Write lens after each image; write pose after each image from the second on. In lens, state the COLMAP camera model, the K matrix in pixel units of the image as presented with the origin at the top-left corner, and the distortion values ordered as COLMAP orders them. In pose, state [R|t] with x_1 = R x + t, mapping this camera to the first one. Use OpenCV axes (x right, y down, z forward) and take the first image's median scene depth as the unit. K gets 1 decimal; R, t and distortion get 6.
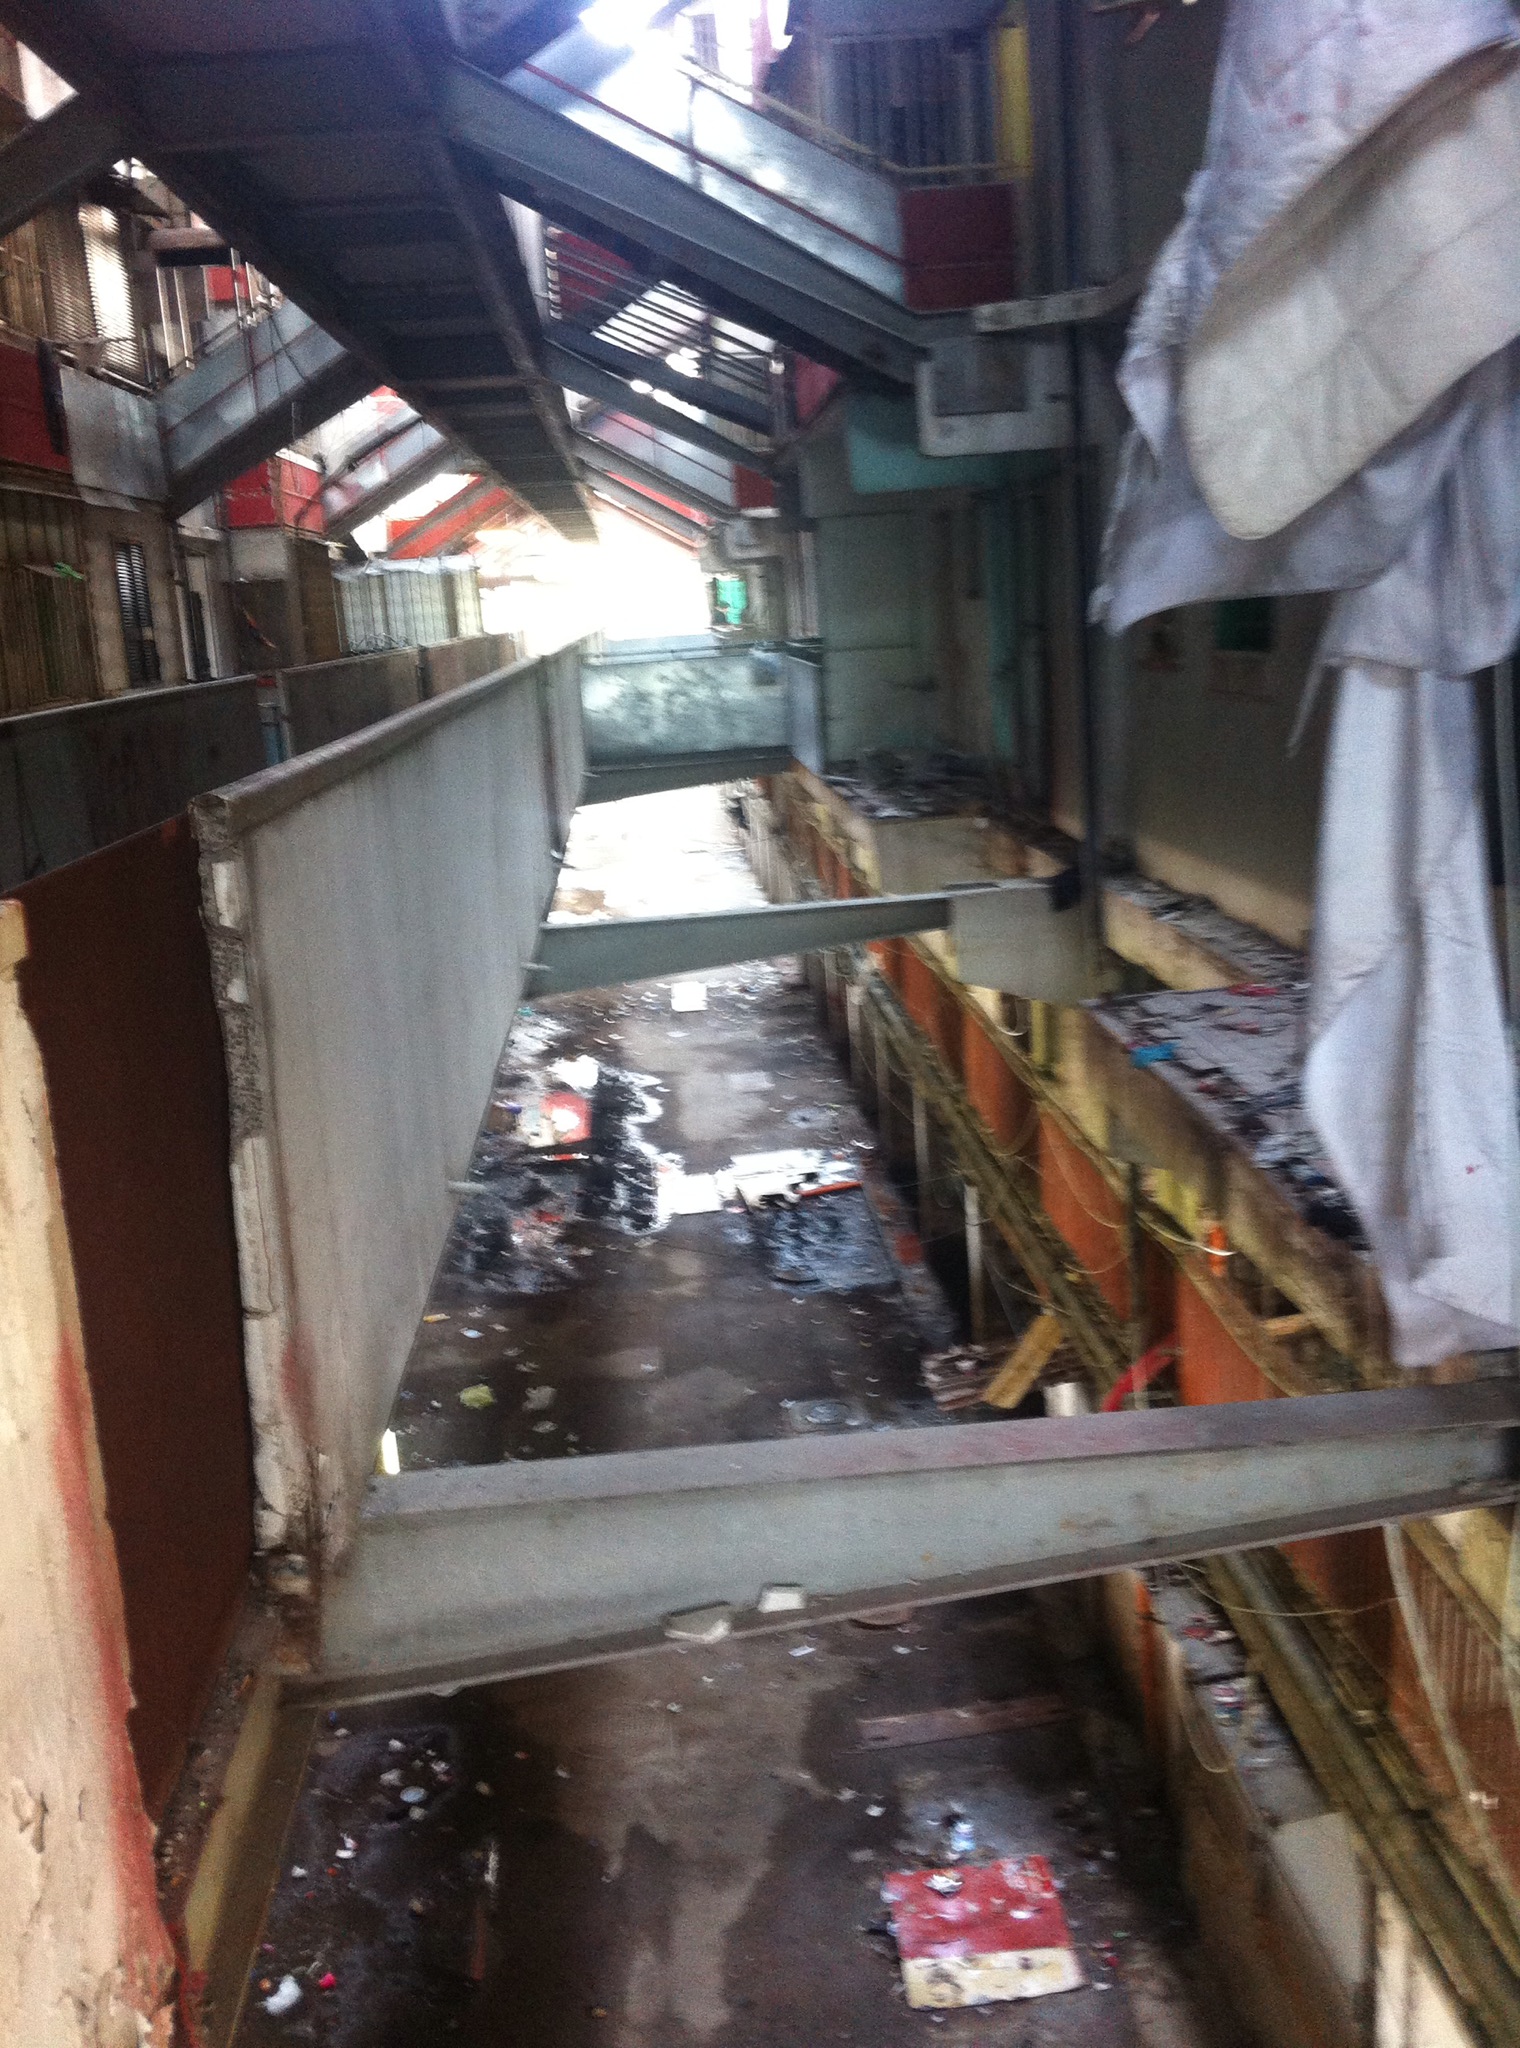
lens RADIAL K [[2223.9, 0, 760.0], [0, 2223.9, 1024.0], [0, 0, 1]] dist [-0.002458, -0.016438]
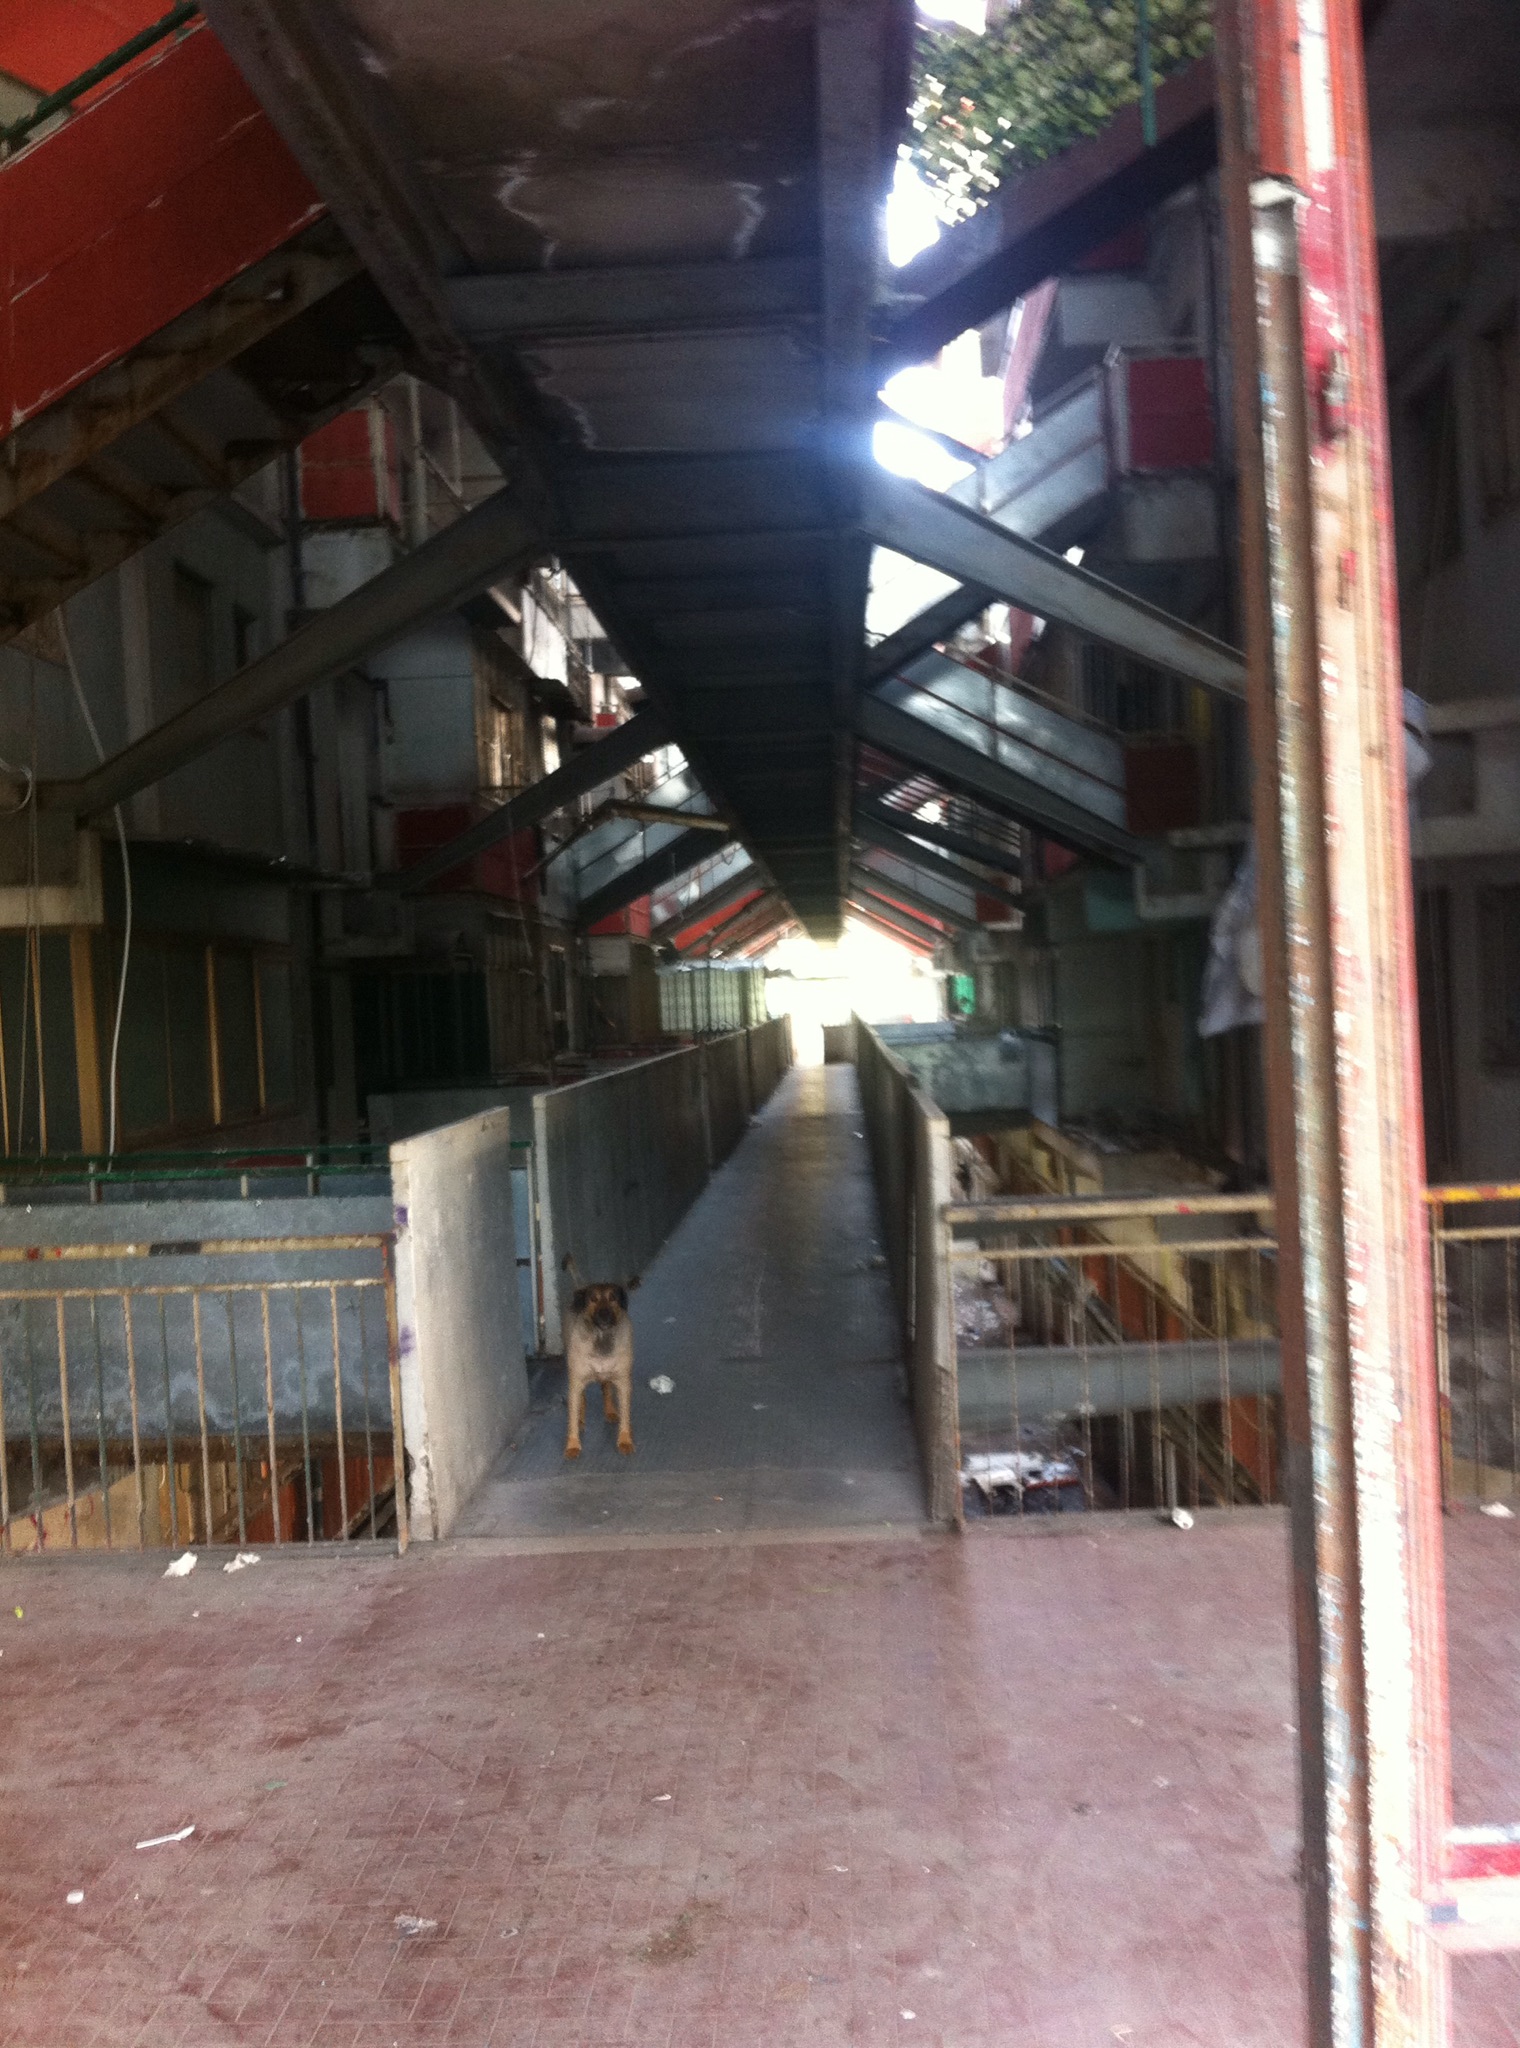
lens RADIAL K [[2143.2, 0, 760.0], [0, 2143.2, 1024.0], [0, 0, 1]] dist [0.129794, 0.001096]
pose [[0.995111, 0.019050, -0.096913, -0.021973], [-0.035349, 0.984920, -0.169358, 0.044818], [0.092225, 0.171956, 0.980778, -0.256549]]
